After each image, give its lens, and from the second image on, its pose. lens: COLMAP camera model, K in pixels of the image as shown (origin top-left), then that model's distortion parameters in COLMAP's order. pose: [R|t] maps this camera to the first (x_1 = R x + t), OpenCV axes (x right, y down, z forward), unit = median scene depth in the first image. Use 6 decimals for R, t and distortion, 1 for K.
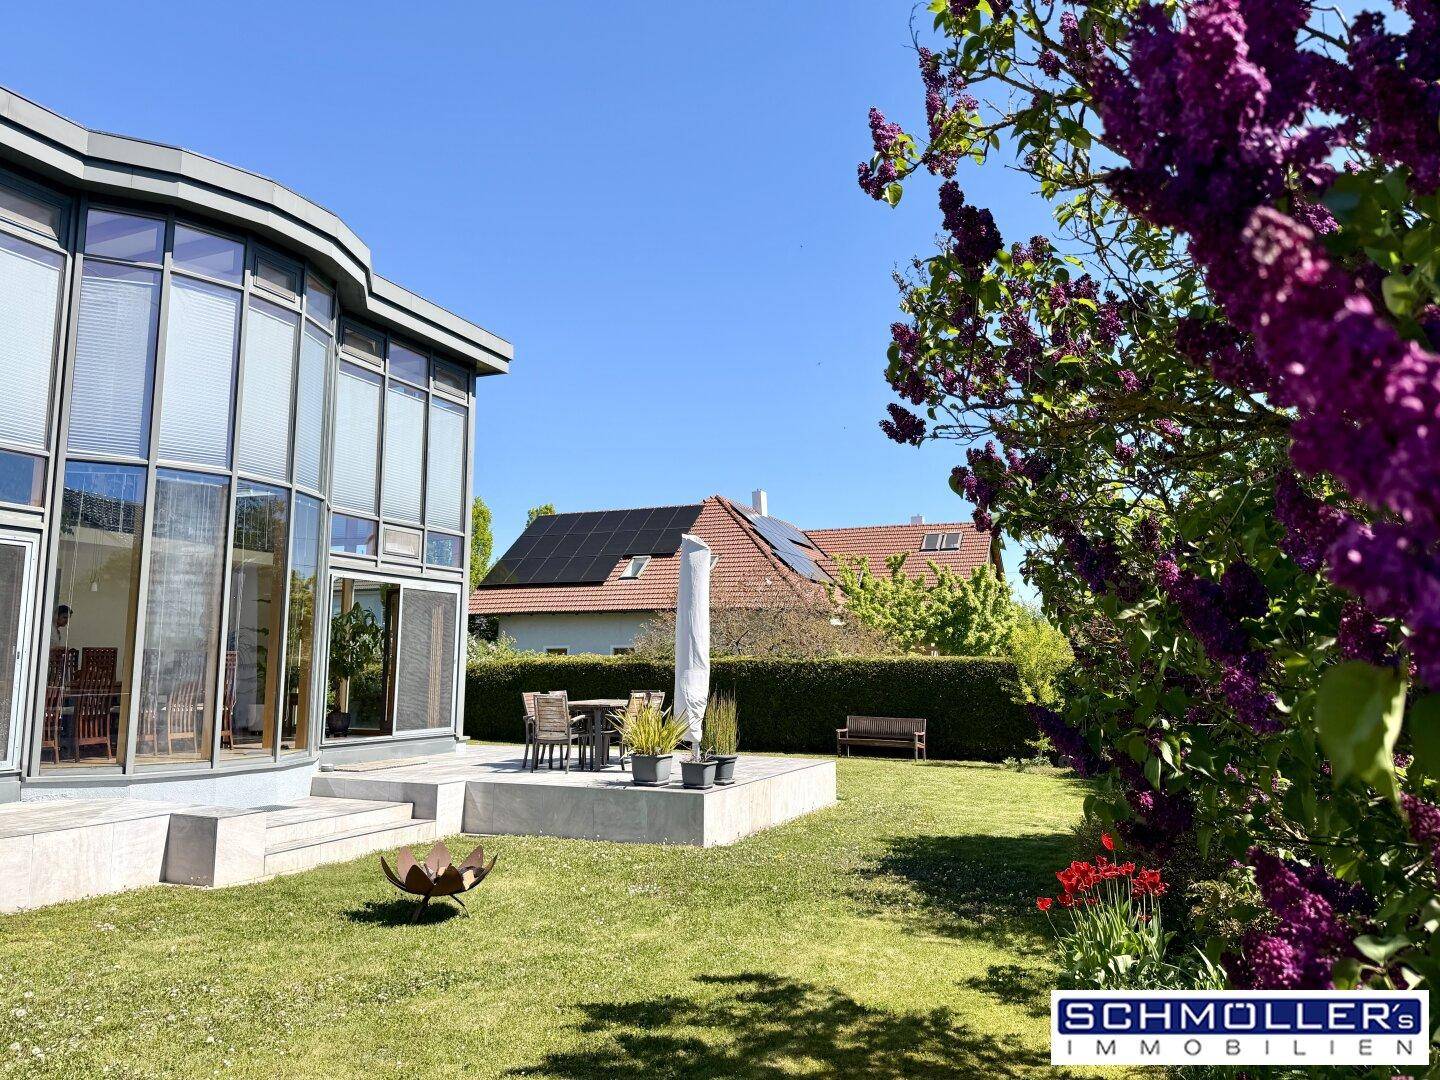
lens RADIAL K [[997.0, 0, 720.0], [0, 997.0, 540.0], [0, 0, 1]] dist [0.176717, -0.336107]
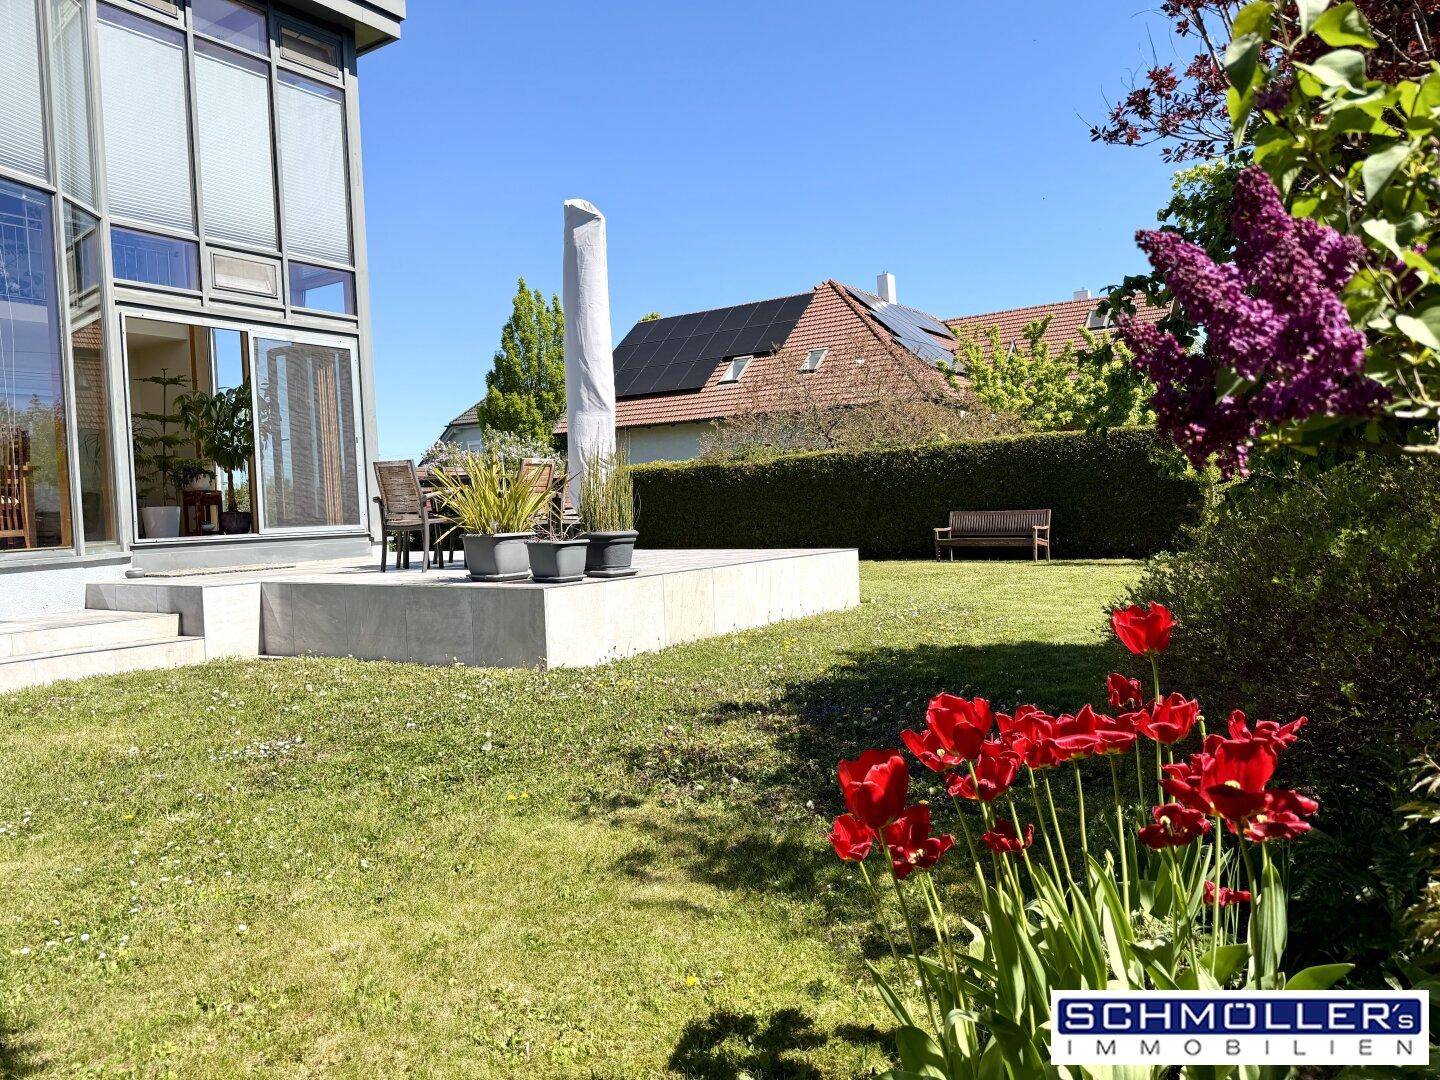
lens RADIAL K [[997.0, 0, 720.0], [0, 997.0, 540.0], [0, 0, 1]] dist [0.176717, -0.336107]
pose [[0.983926, -0.036971, -0.174710, 0.090545], [0.065164, 0.985206, 0.158503, 0.061550], [0.166265, -0.167340, 0.971778, 0.198109]]
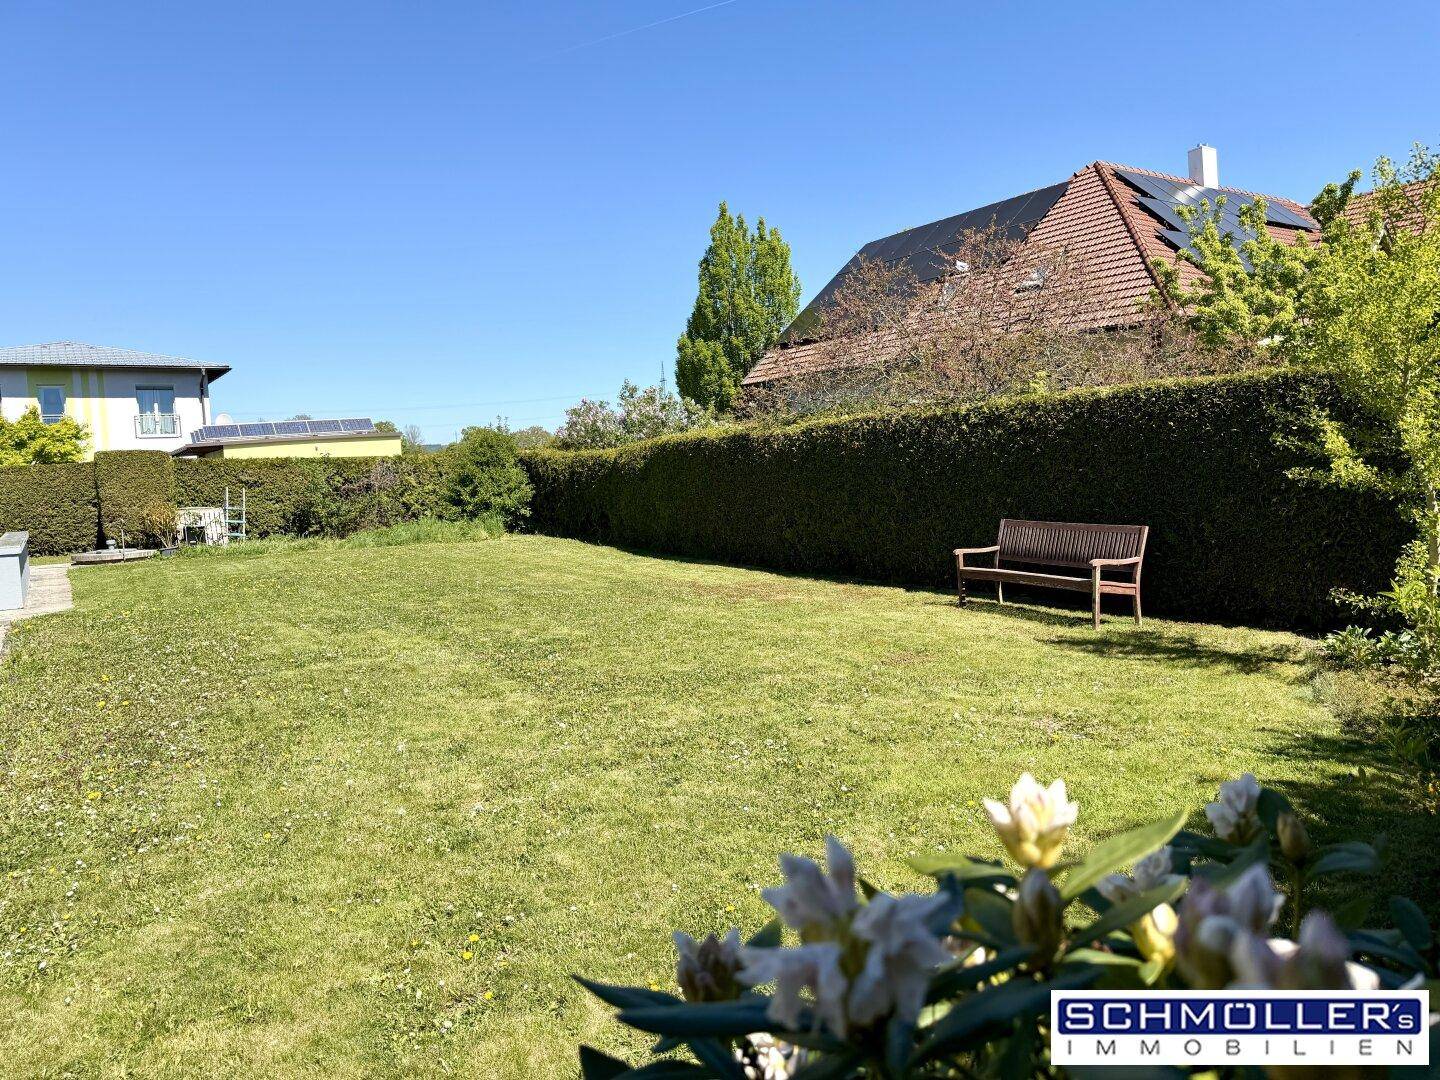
lens RADIAL K [[1028.1, 0, 720.0], [0, 1028.1, 540.0], [0, 0, 1]] dist [0.090070, -0.101315]
pose [[0.840655, 0.004092, -0.541555, 0.294728], [0.107233, 0.978916, 0.173854, 0.091814], [0.530848, -0.204224, 0.822492, 0.565261]]
